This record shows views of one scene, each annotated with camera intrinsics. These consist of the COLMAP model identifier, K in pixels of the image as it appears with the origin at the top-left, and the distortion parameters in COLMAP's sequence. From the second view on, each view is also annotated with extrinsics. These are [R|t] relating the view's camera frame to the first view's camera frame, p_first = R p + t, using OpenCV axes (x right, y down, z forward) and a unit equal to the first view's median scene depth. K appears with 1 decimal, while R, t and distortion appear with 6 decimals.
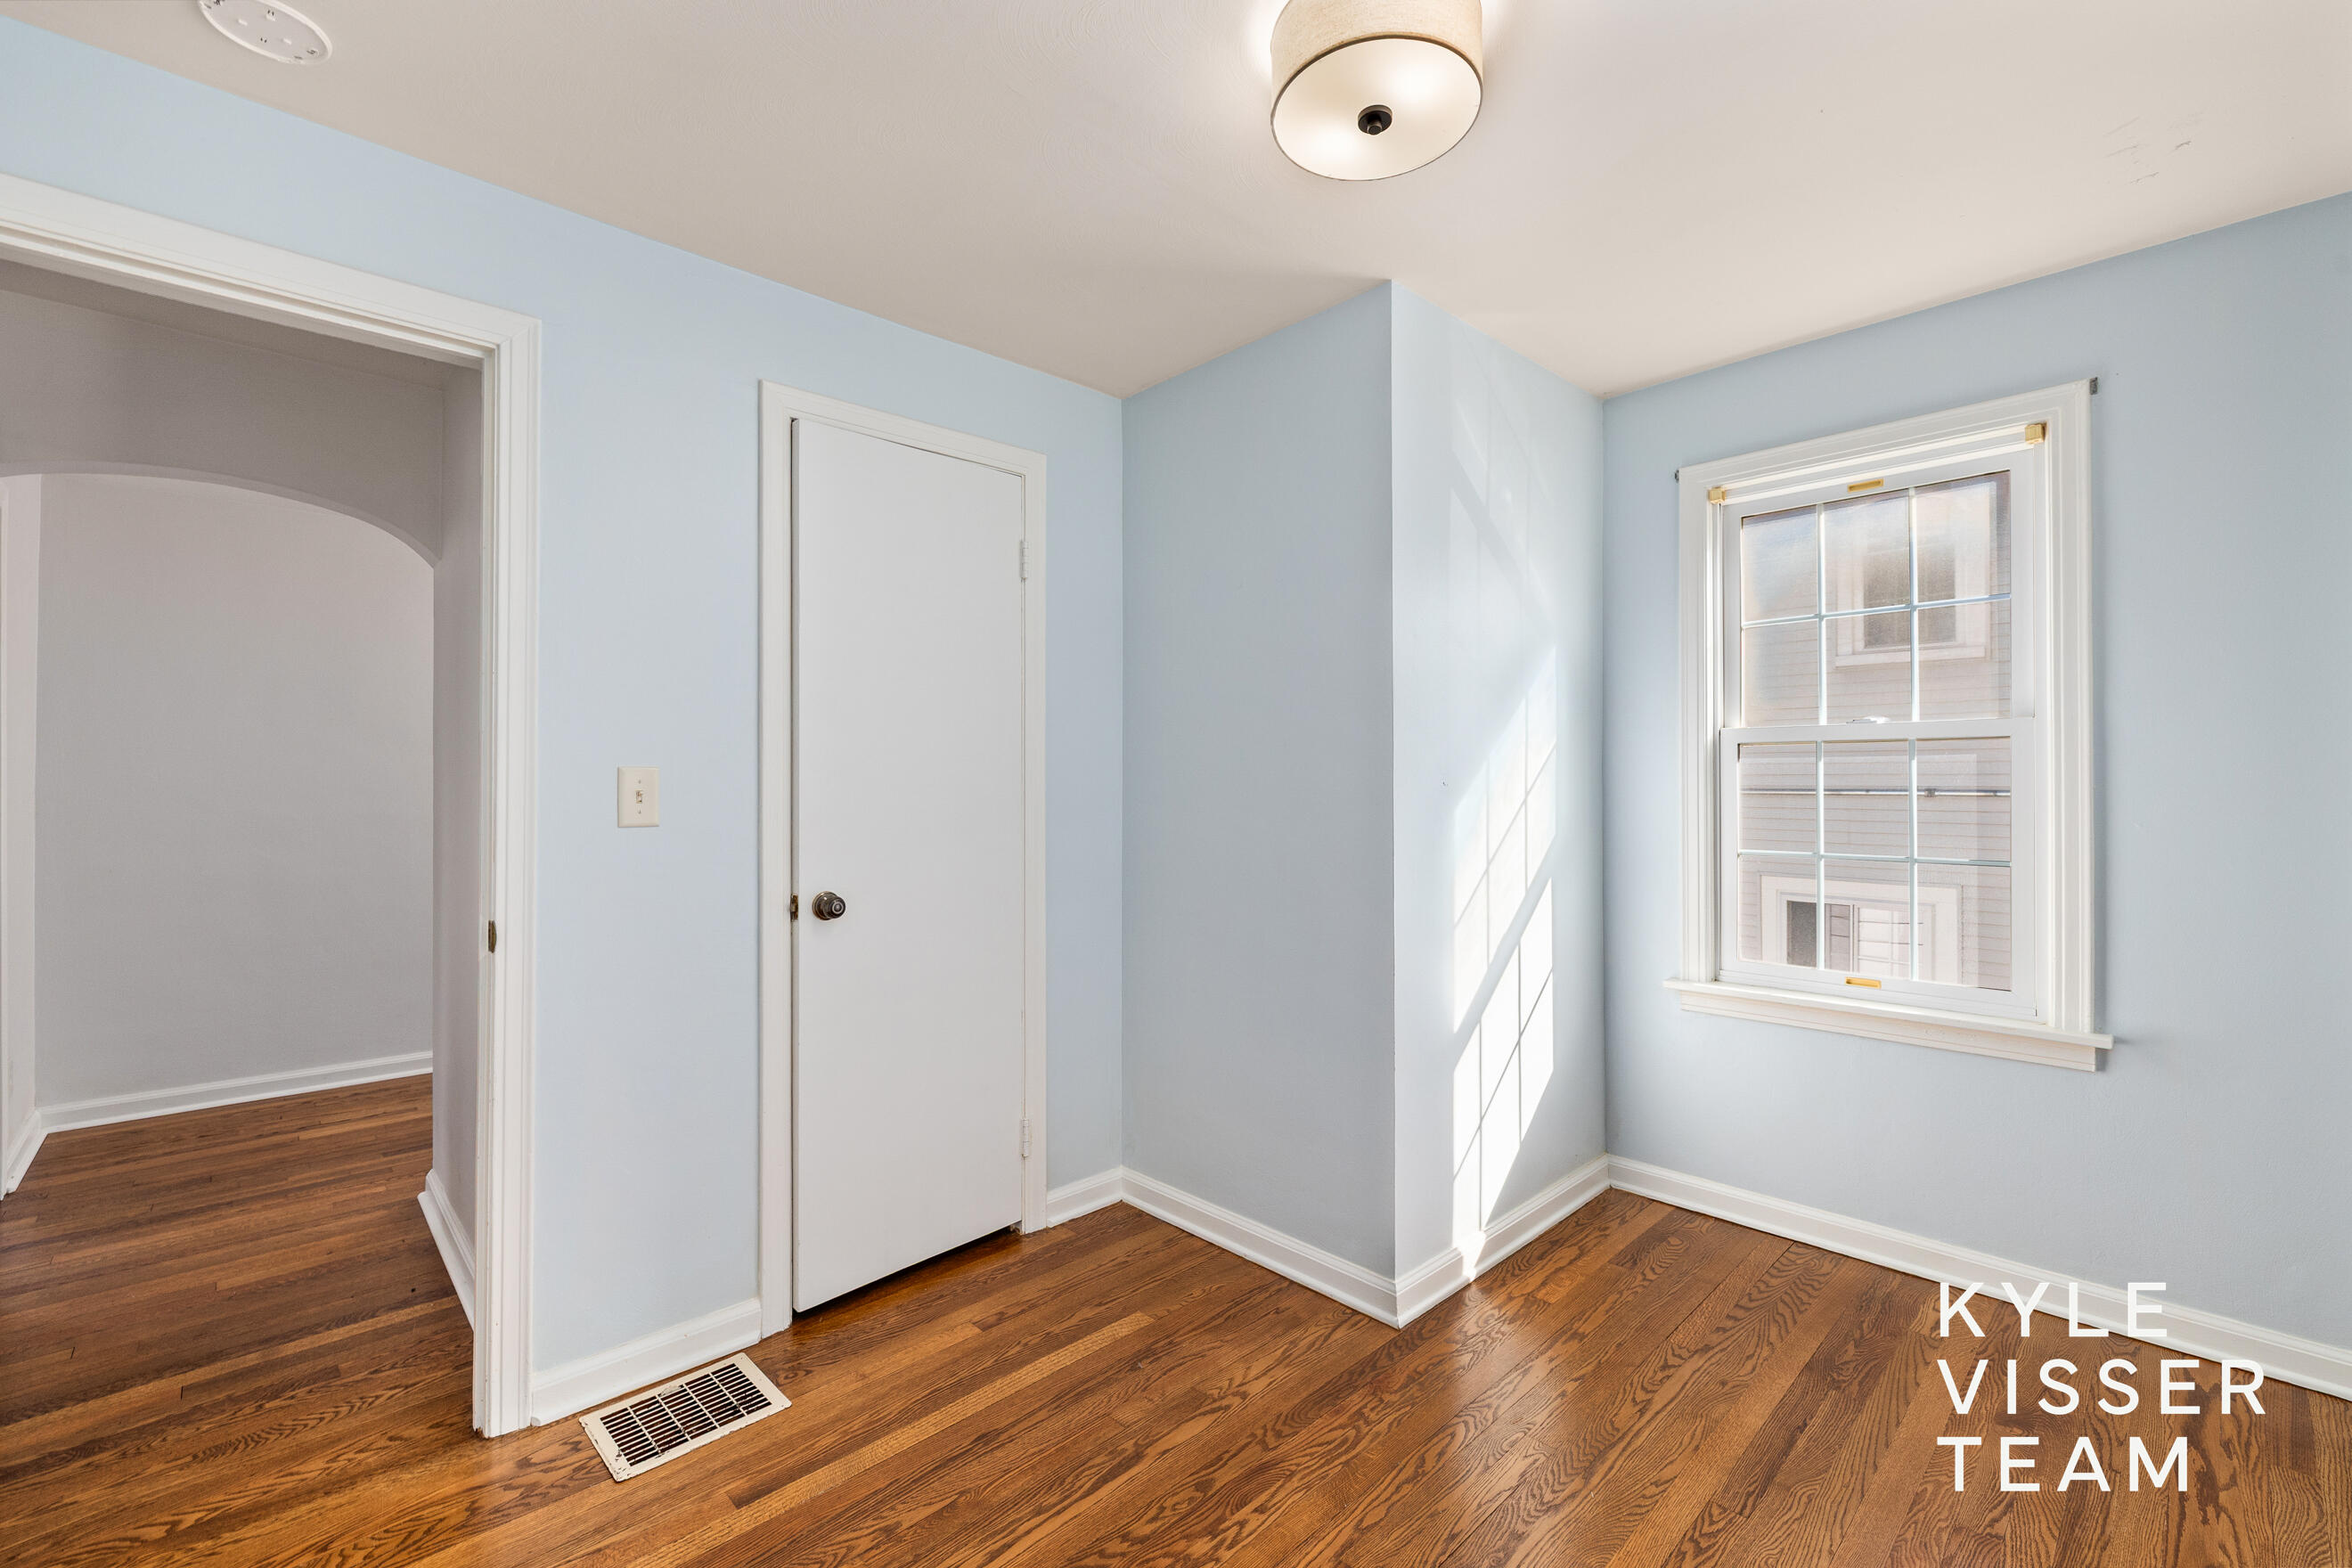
lens RADIAL K [[1011.0, 0, 1169.7], [0, 1011.0, 776.8], [0, 0, 1]] dist [0.000498, 0.000032]
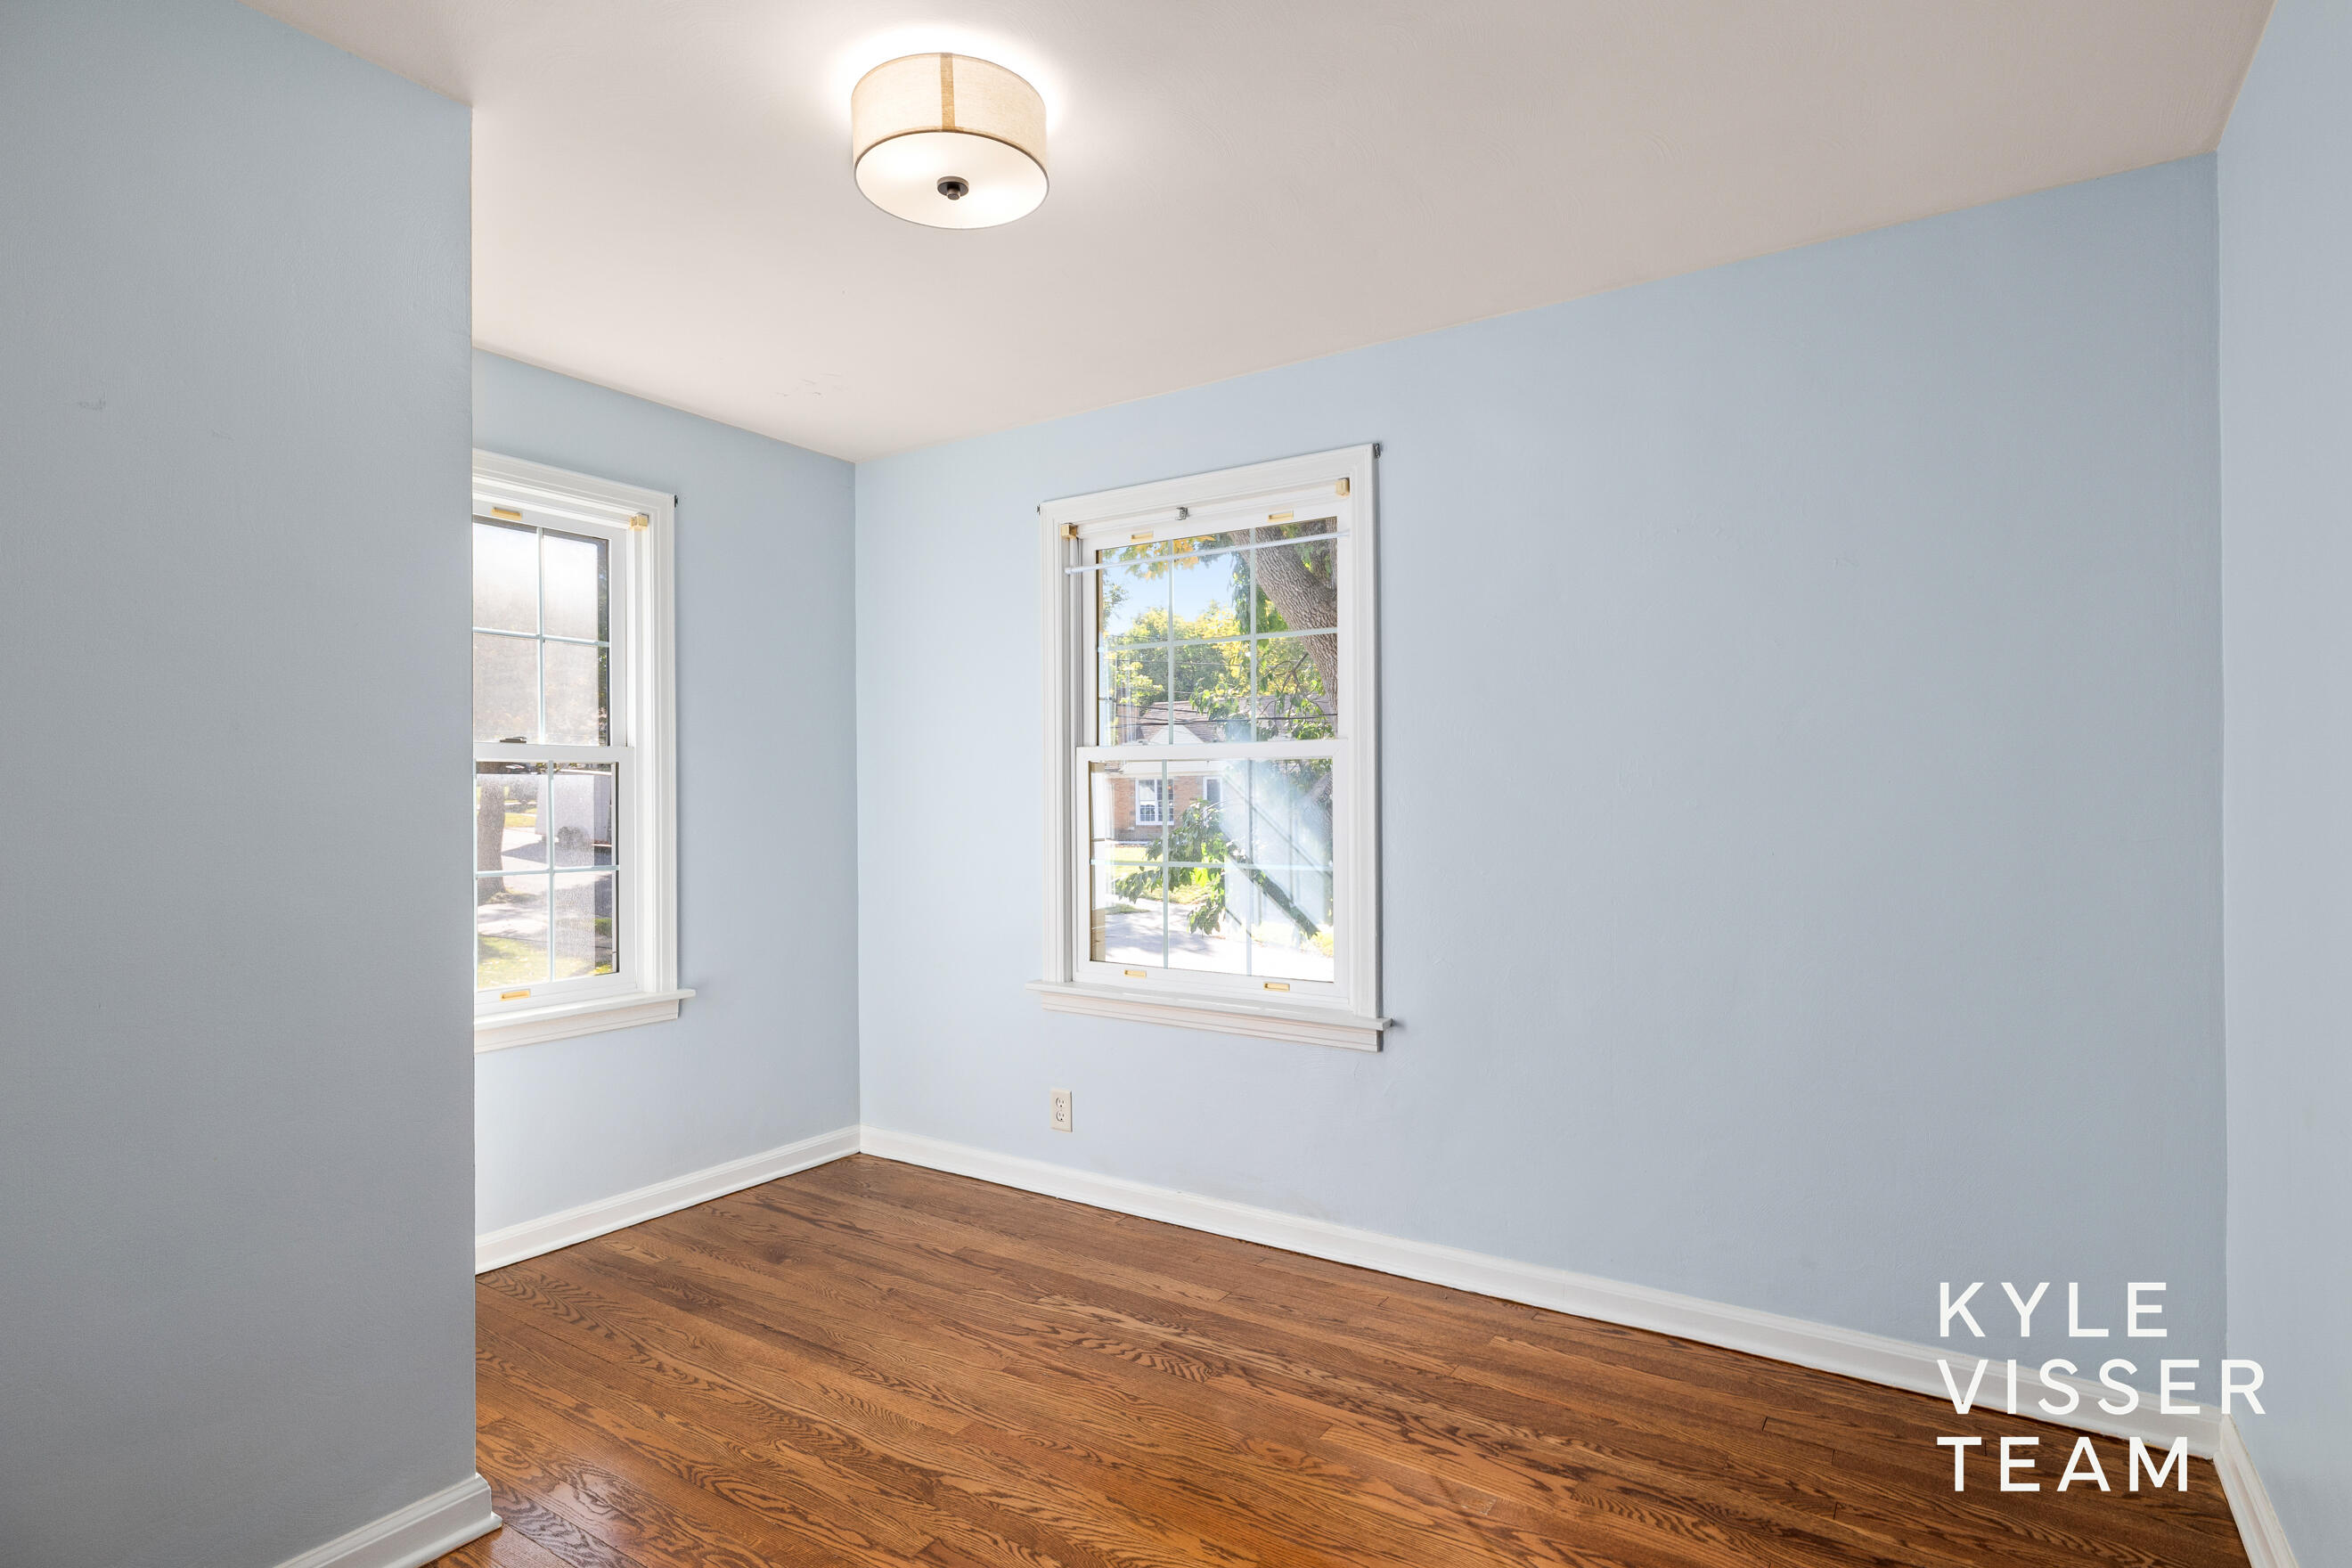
lens RADIAL K [[1189.9, 0, 1172.7], [0, 1189.9, 797.4], [0, 0, 1]] dist [0.002123, 0.000201]
pose [[-0.219685, 0.004686, 0.975560, -0.759747], [-0.004015, 0.999976, -0.005707, 0.008264], [-0.975562, -0.005171, -0.219661, 0.717352]]
